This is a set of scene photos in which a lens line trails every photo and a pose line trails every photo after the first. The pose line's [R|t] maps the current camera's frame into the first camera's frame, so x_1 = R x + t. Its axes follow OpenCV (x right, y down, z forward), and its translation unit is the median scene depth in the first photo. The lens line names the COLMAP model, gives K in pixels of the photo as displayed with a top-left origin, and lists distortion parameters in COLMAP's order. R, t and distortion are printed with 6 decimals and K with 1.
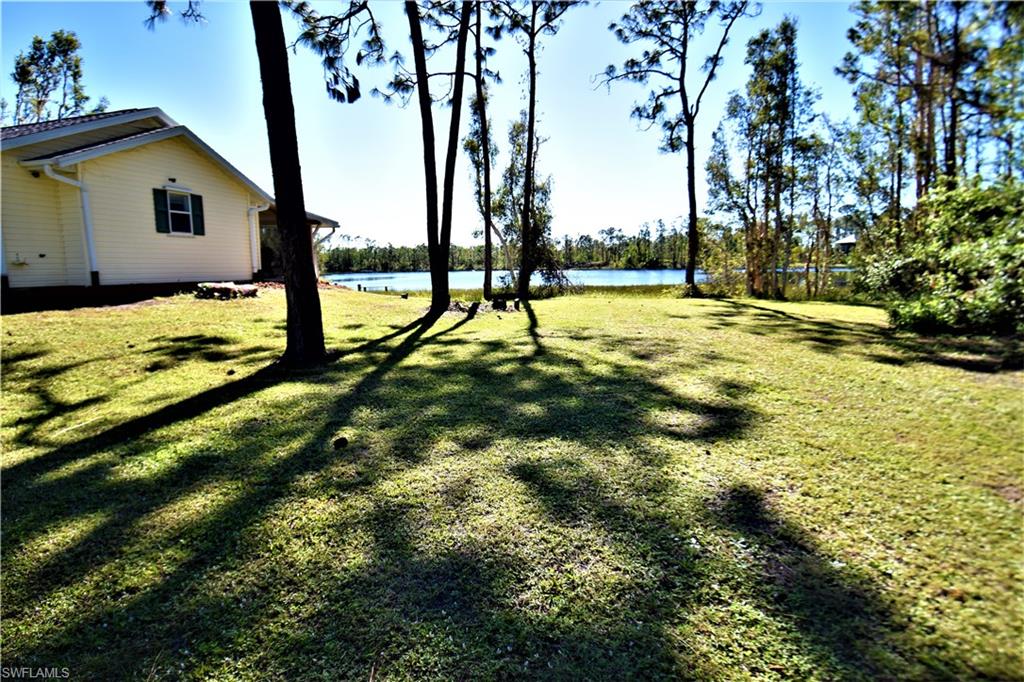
lens RADIAL K [[568.5, 0, 496.7], [0, 568.5, 341.6], [0, 0, 1]] dist [0.001167, -0.000291]
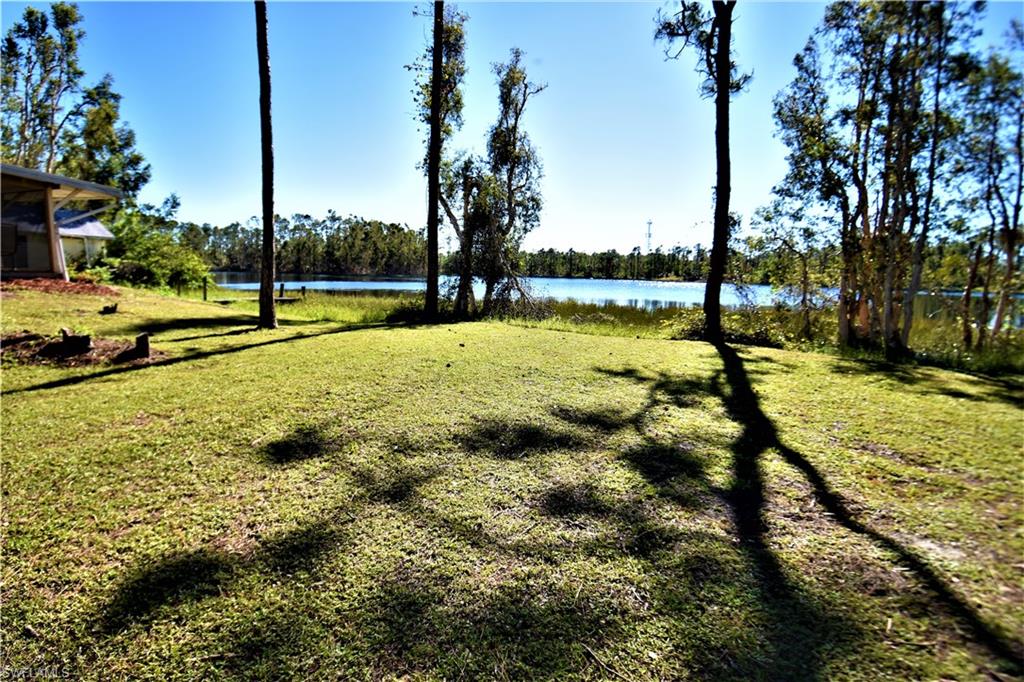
lens RADIAL K [[566.5, 0, 492.9], [0, 566.5, 338.2], [0, 0, 1]] dist [0.018017, -0.028784]
pose [[0.970049, 0.066872, -0.233522, 0.233132], [-0.070707, 0.997464, -0.008082, -0.050749], [0.232389, 0.024352, 0.972318, 0.366185]]
